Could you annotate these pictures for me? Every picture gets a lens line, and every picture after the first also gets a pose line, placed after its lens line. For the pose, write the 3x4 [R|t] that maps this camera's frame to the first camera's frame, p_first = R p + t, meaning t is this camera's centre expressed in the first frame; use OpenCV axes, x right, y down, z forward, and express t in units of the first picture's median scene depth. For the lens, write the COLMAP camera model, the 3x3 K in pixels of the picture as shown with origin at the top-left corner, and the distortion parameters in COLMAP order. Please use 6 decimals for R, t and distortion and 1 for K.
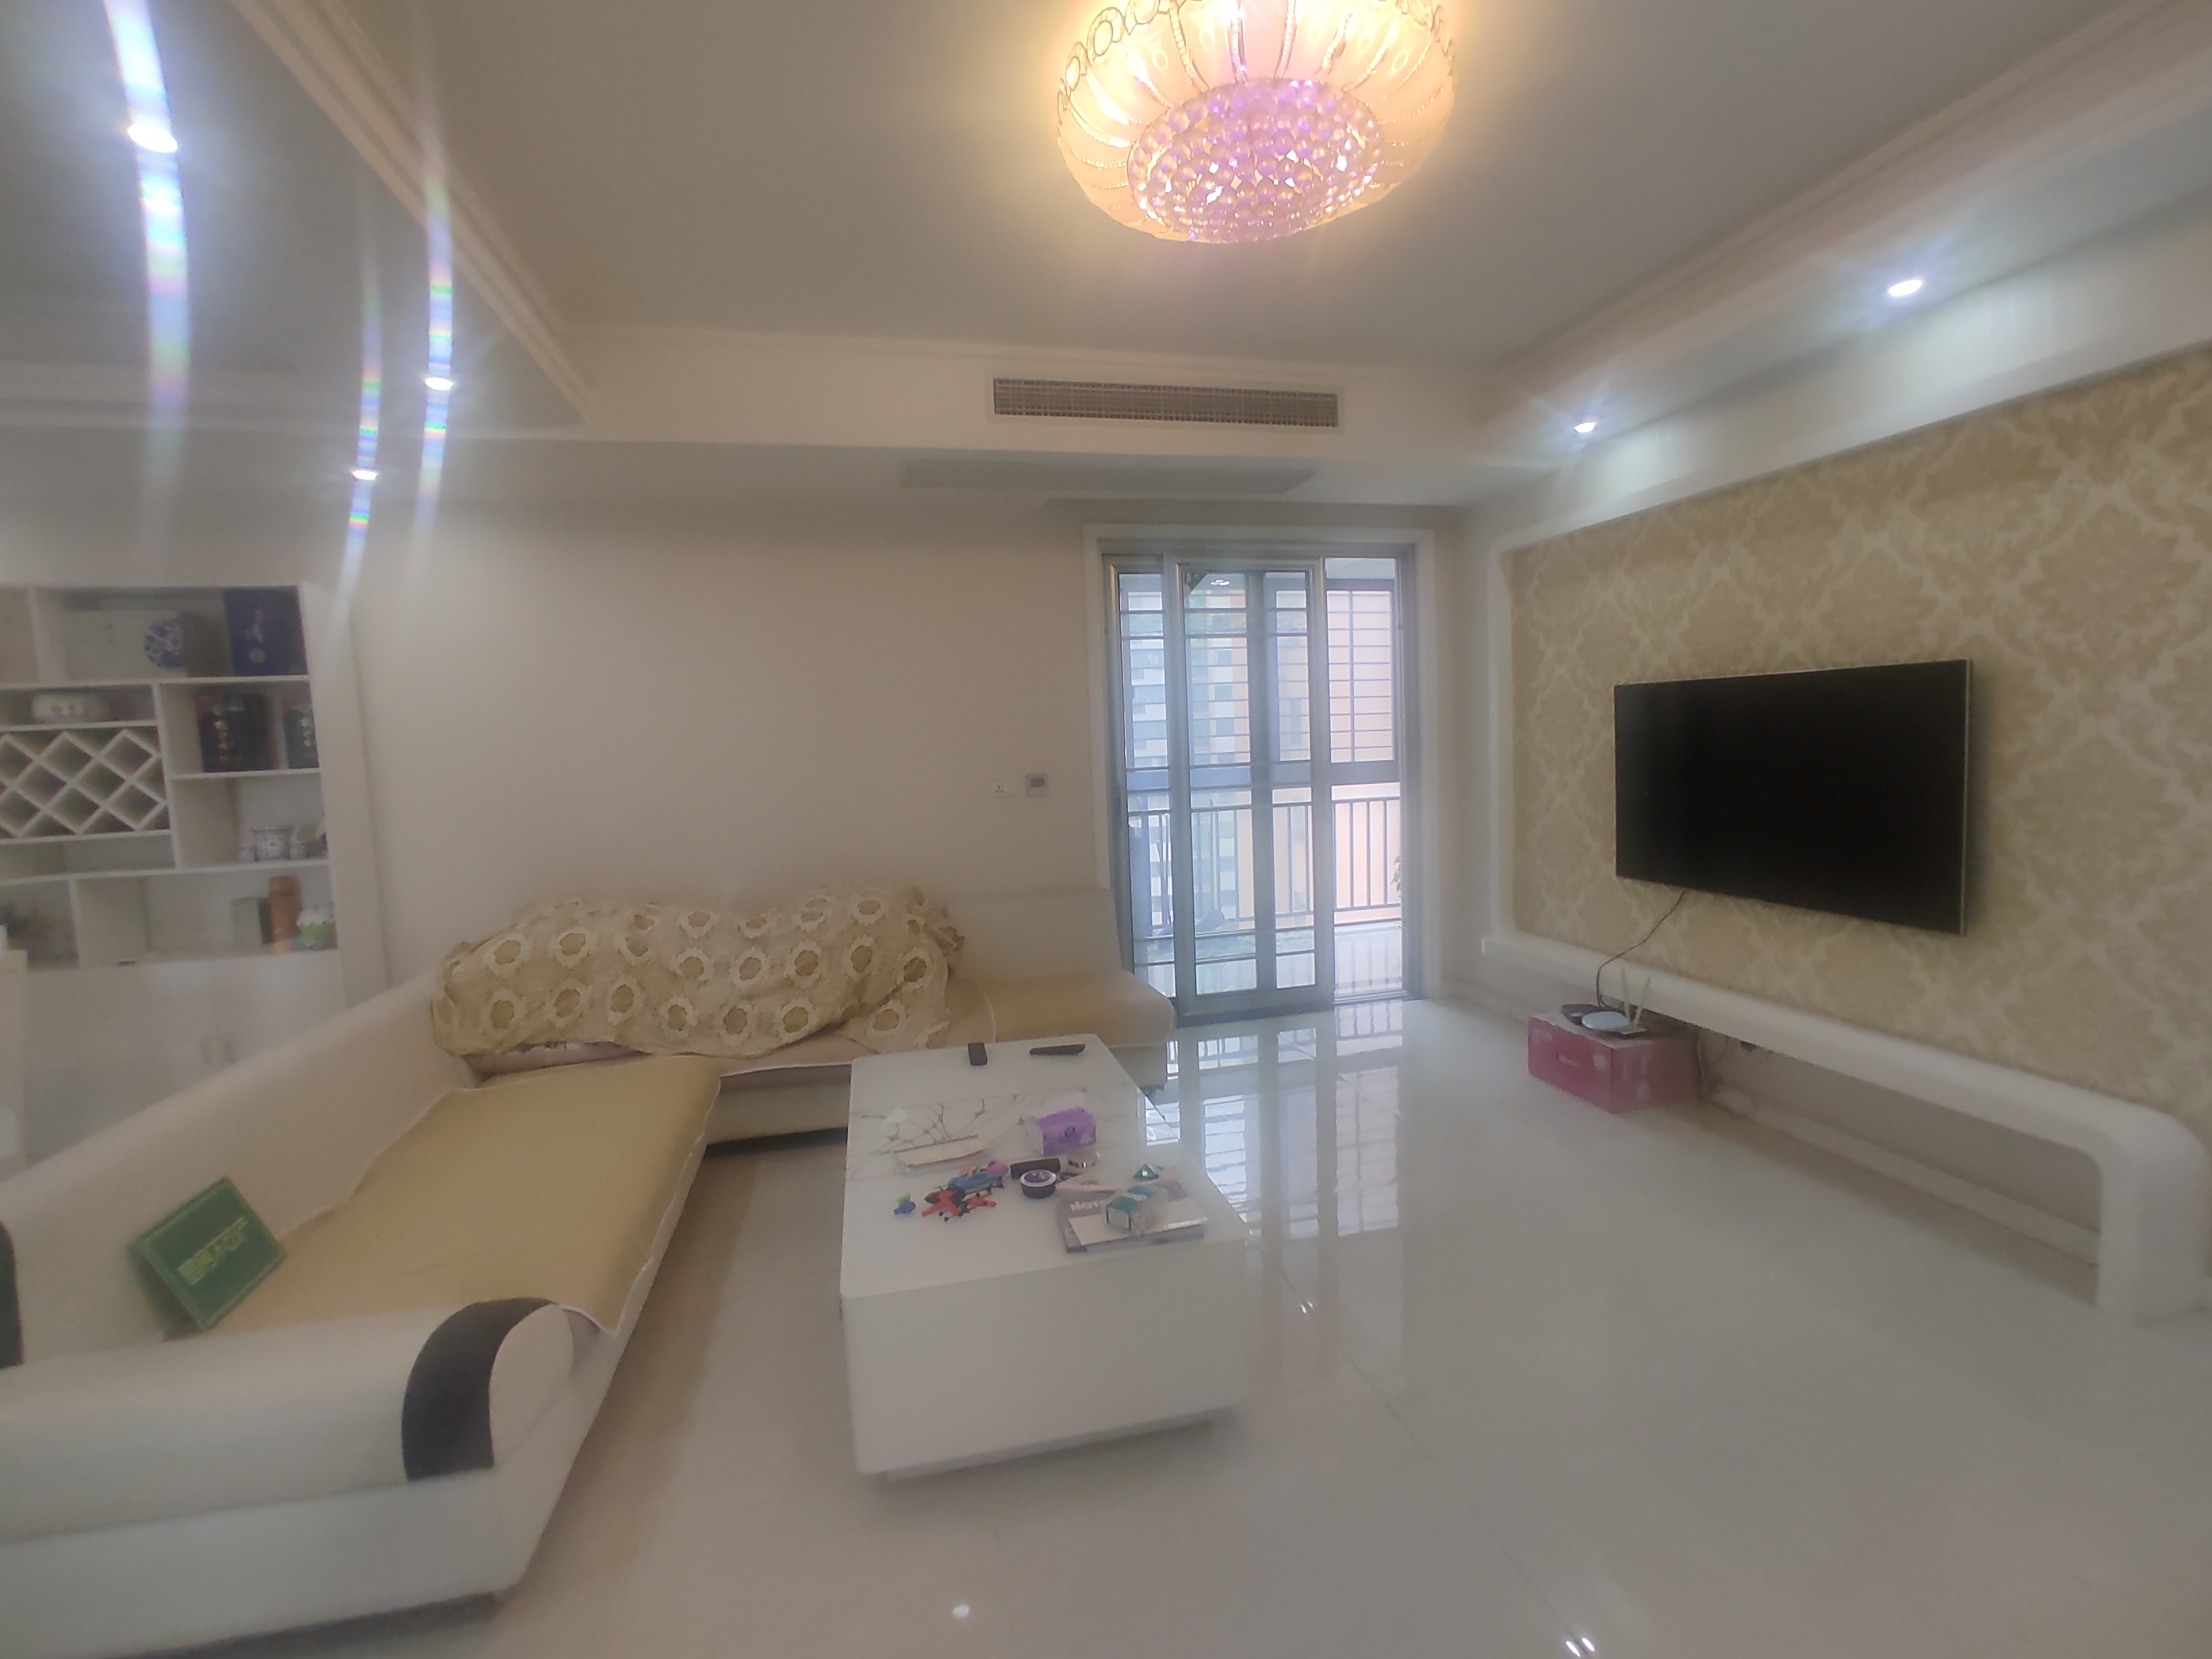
lens RADIAL K [[1012.6, 0, 1101.8], [0, 1012.6, 830.3], [0, 0, 1]] dist [-0.019392, 0.012888]
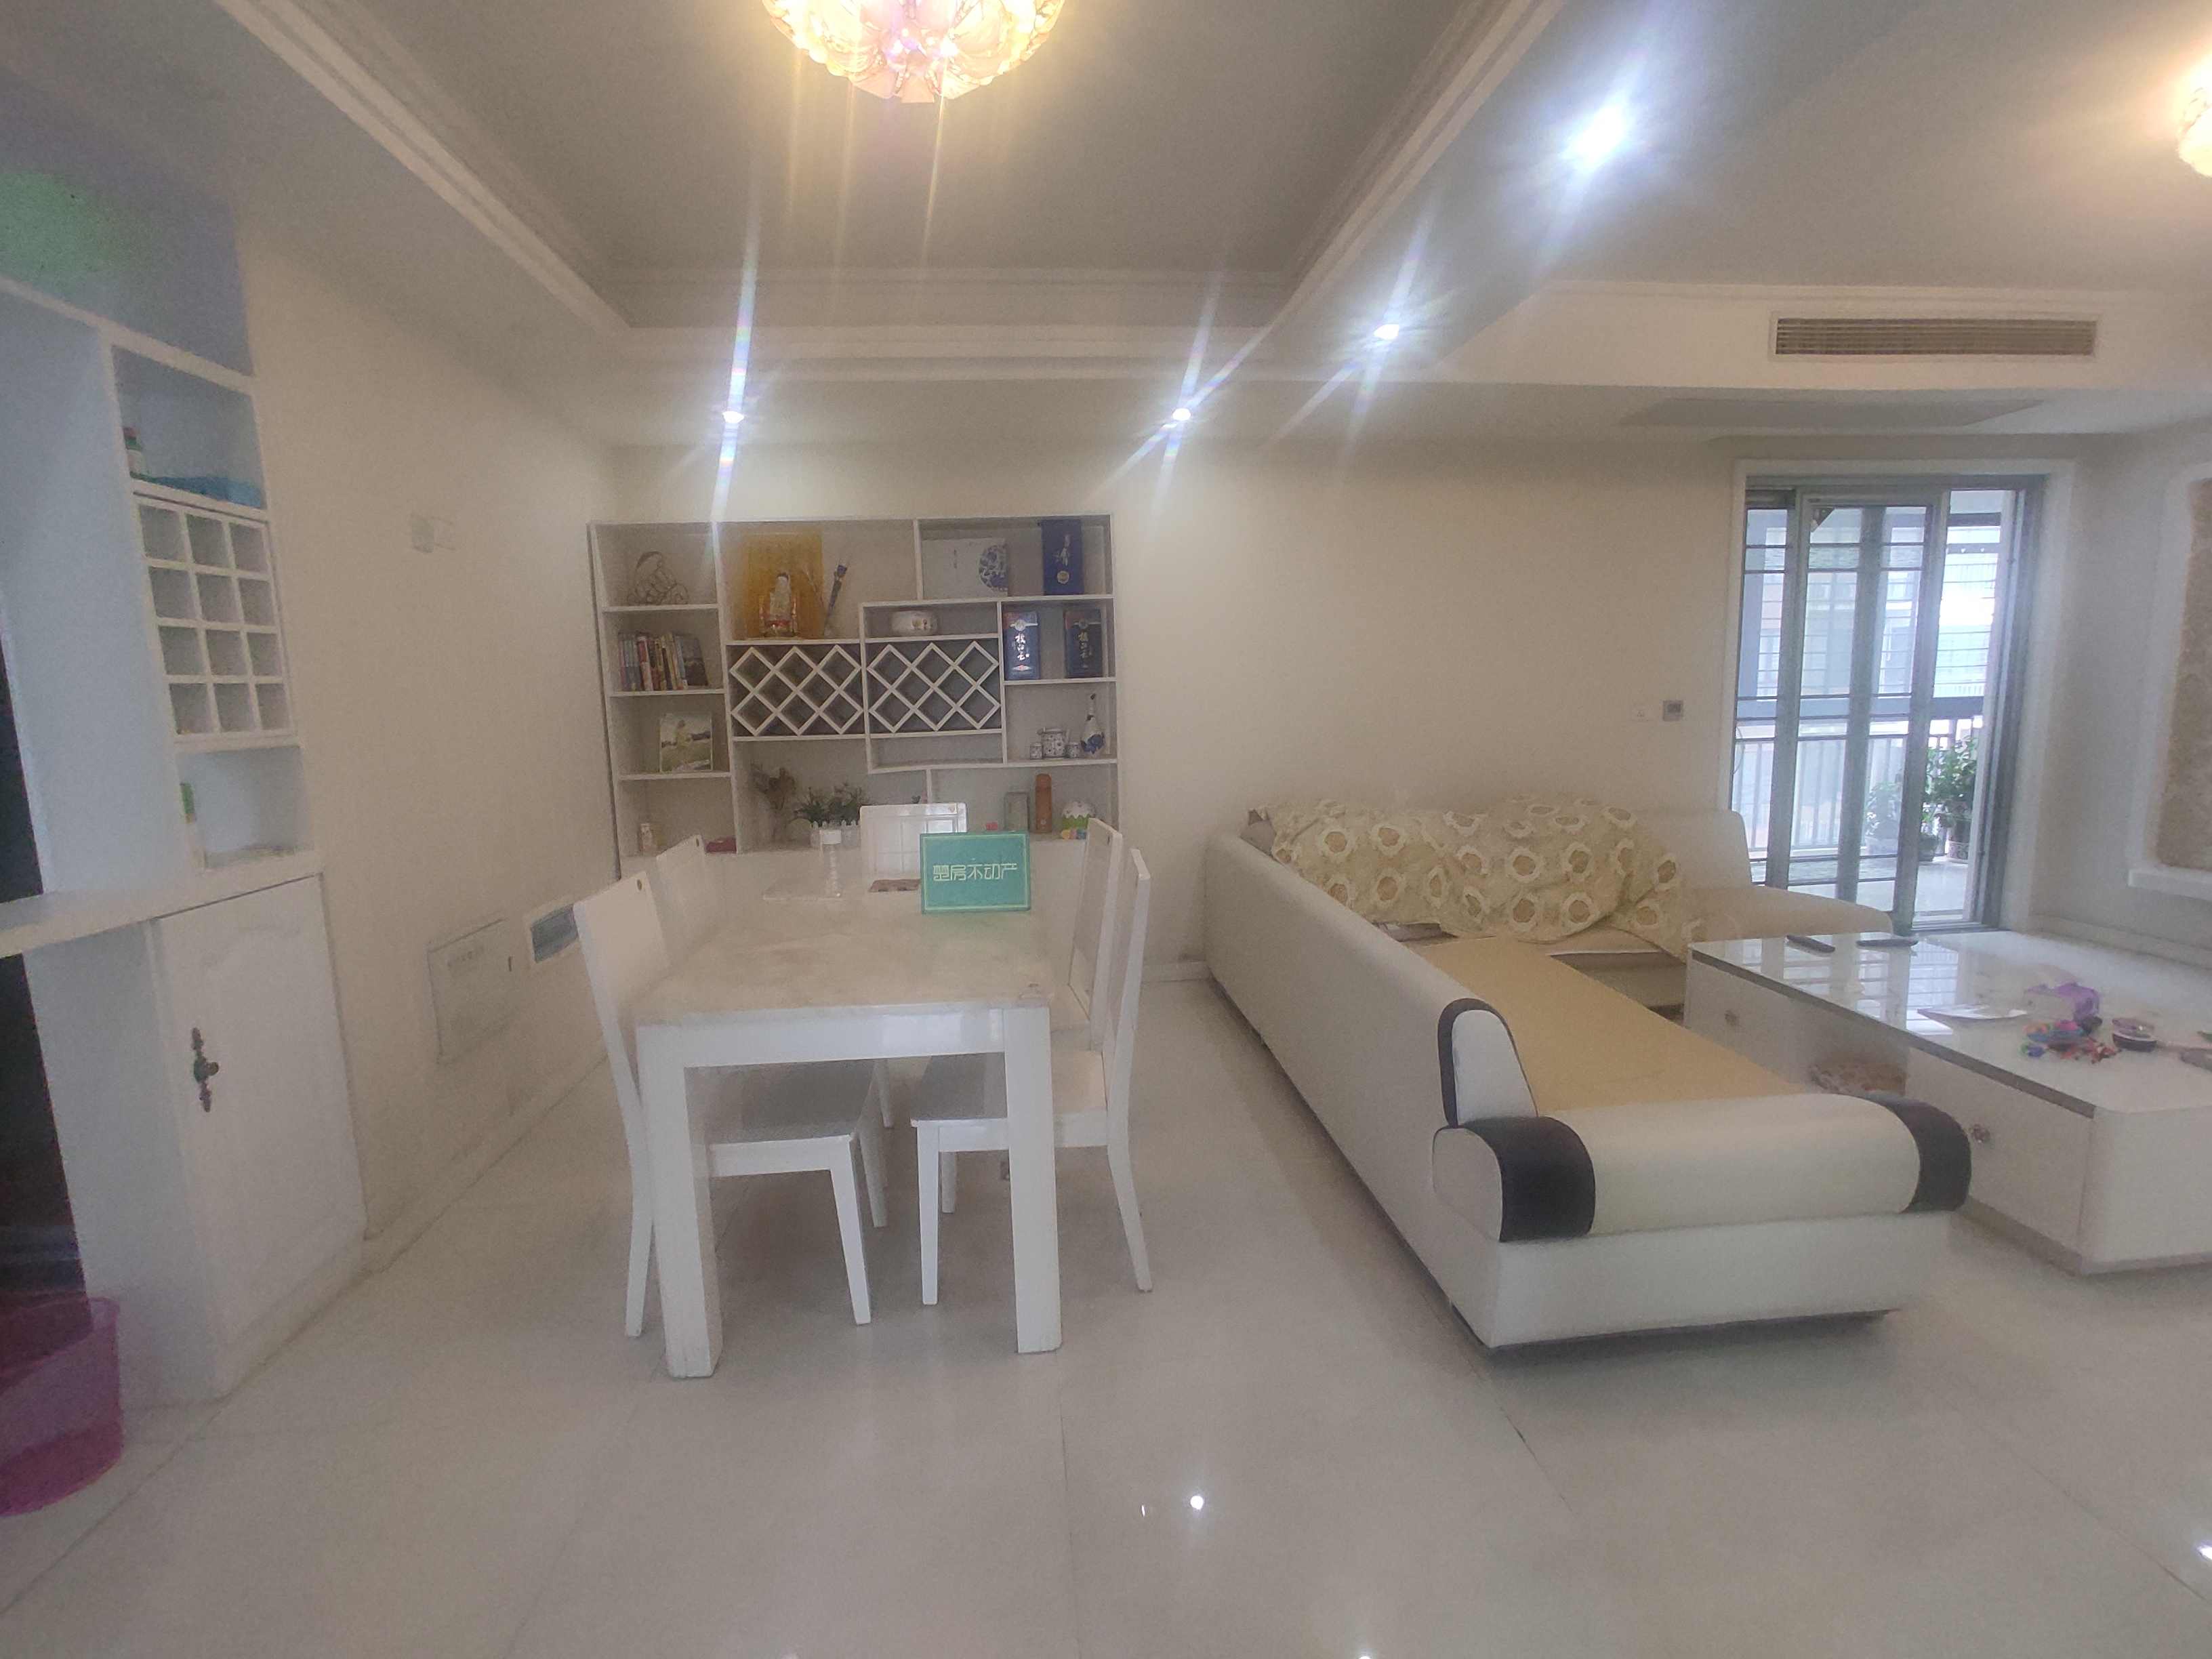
lens RADIAL K [[1012.6, 0, 1120.9], [0, 1012.6, 829.5], [0, 0, 1]] dist [-0.019392, 0.012888]
pose [[0.993790, 0.032768, -0.106341, -0.667781], [-0.026977, 0.998097, 0.055446, 0.047590], [0.107956, -0.052233, 0.992783, -0.151277]]
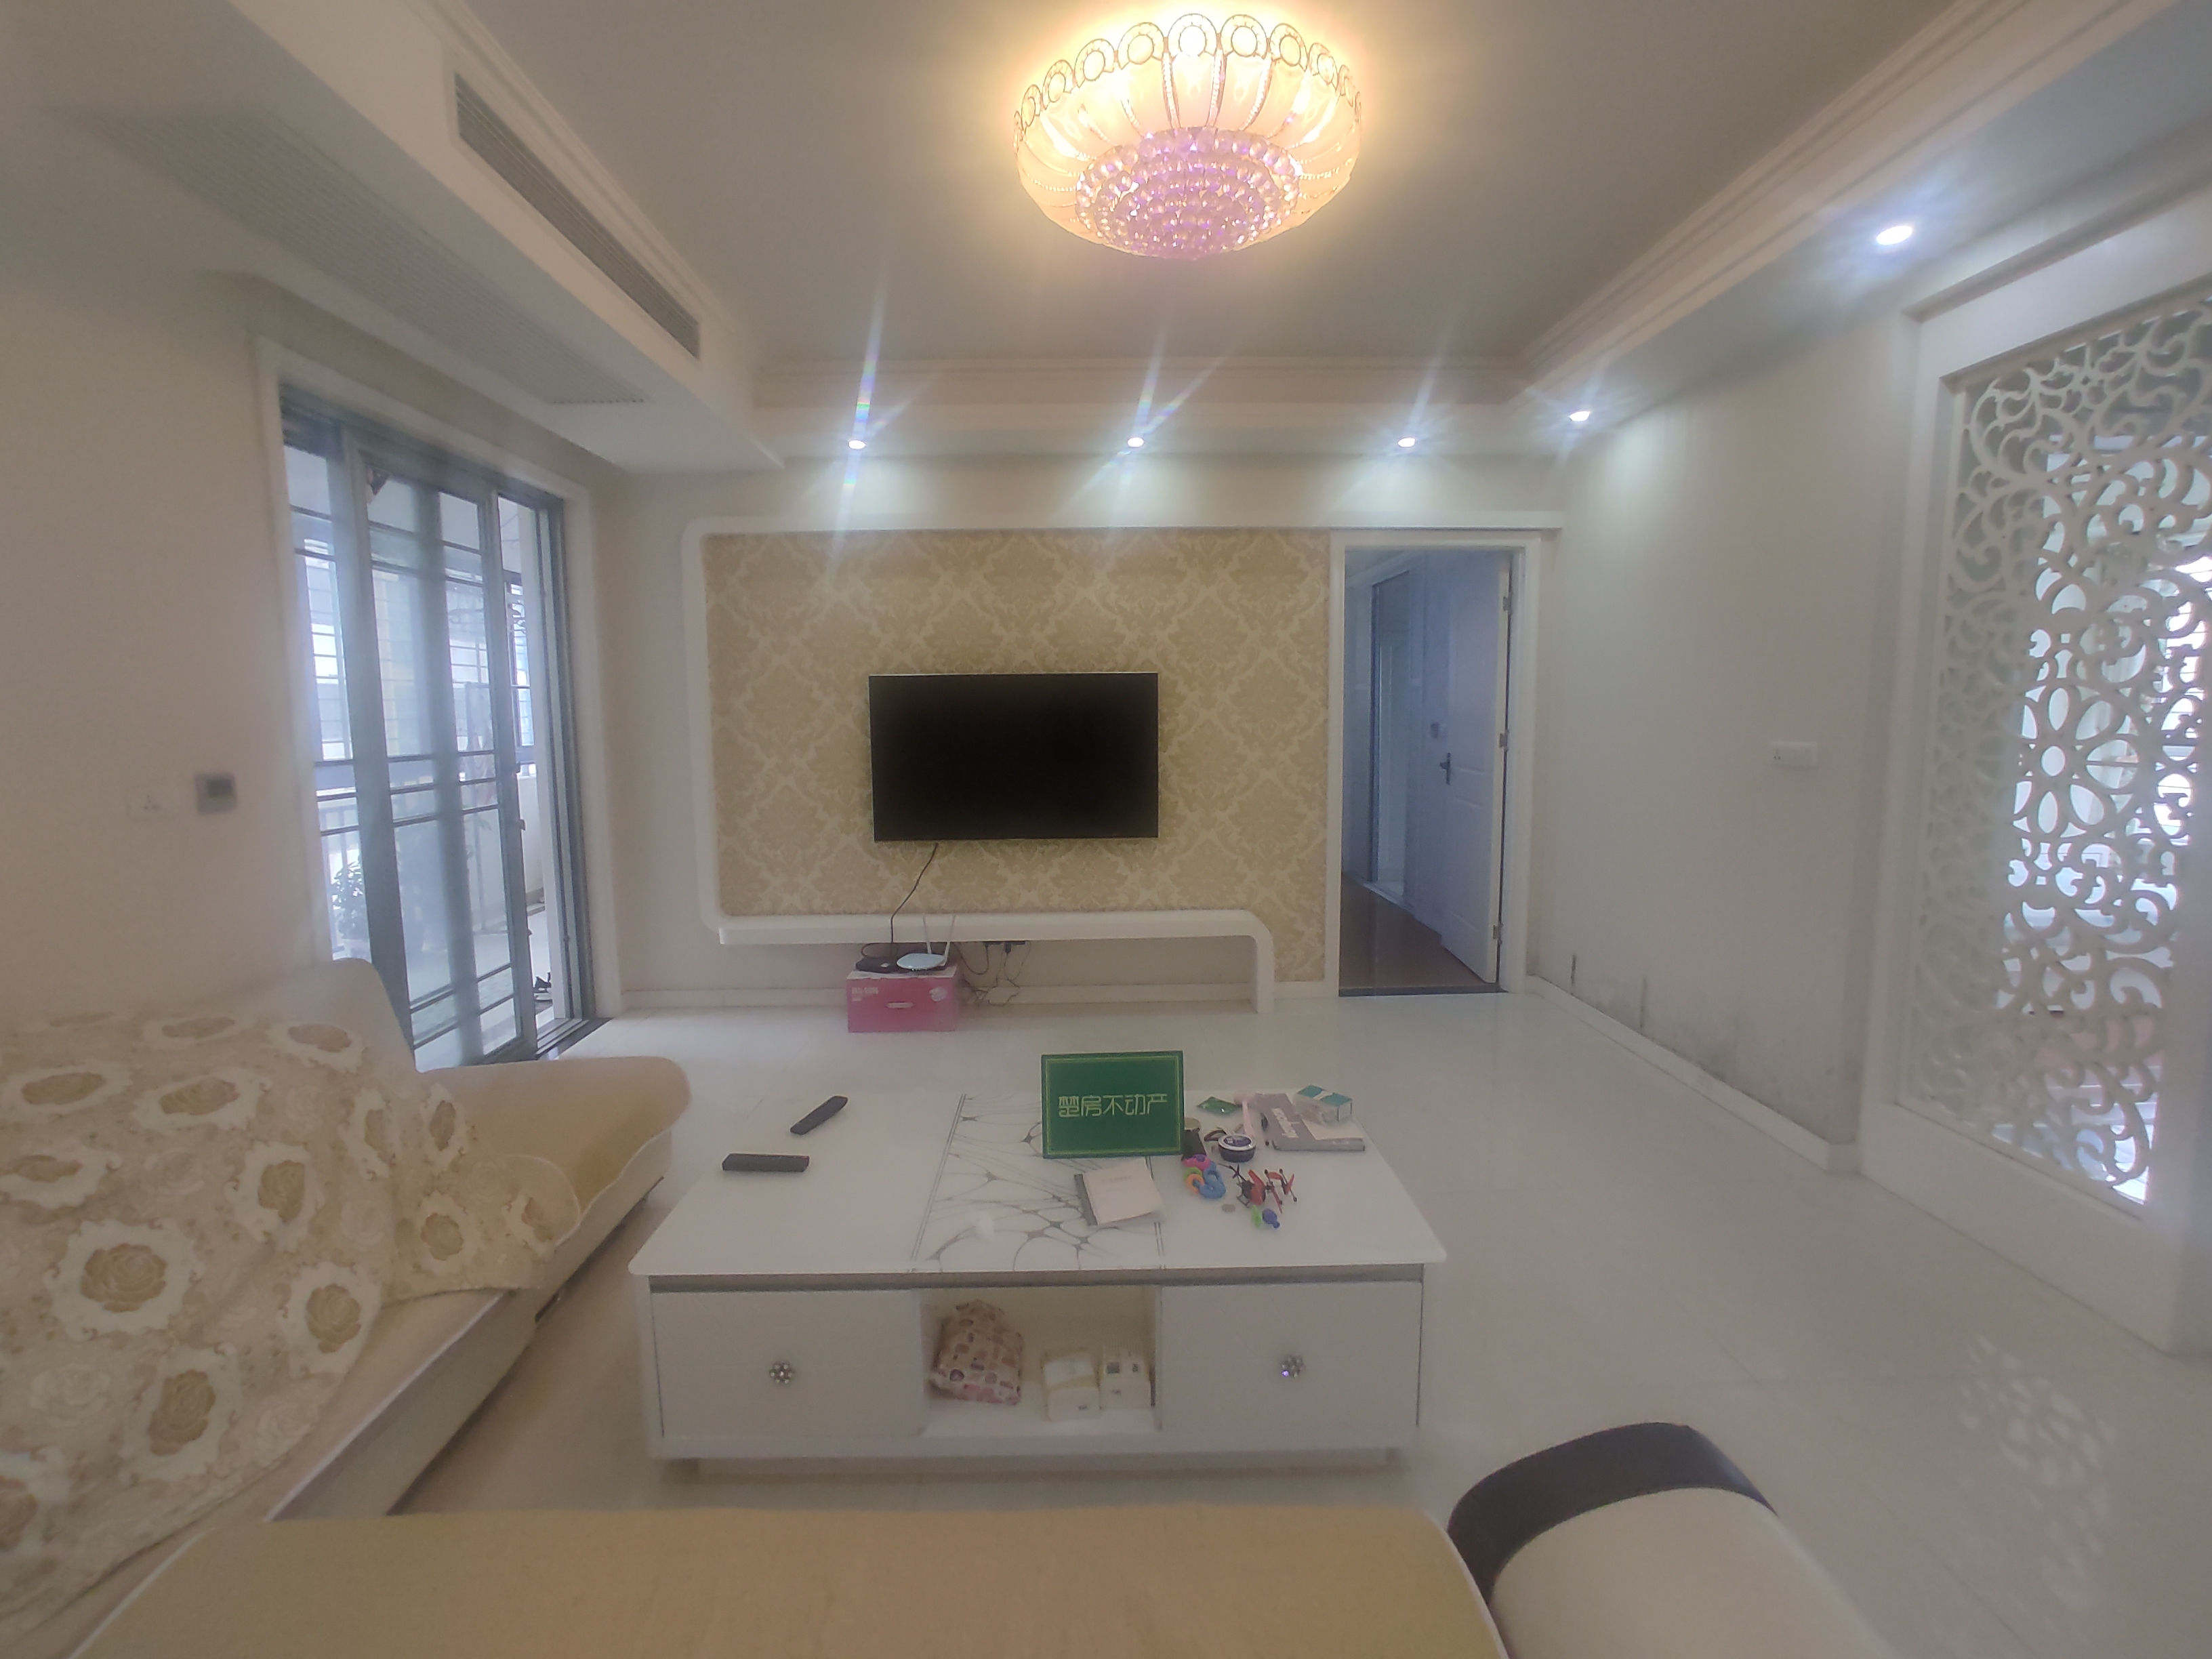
lens RADIAL K [[1012.6, 0, 1099.0], [0, 1012.6, 818.3], [0, 0, 1]] dist [-0.019392, 0.012888]
pose [[0.218232, -0.069422, 0.973425, -0.617854], [0.096026, 0.994154, 0.049373, -0.016109], [-0.971161, 0.082699, 0.223622, 0.544058]]
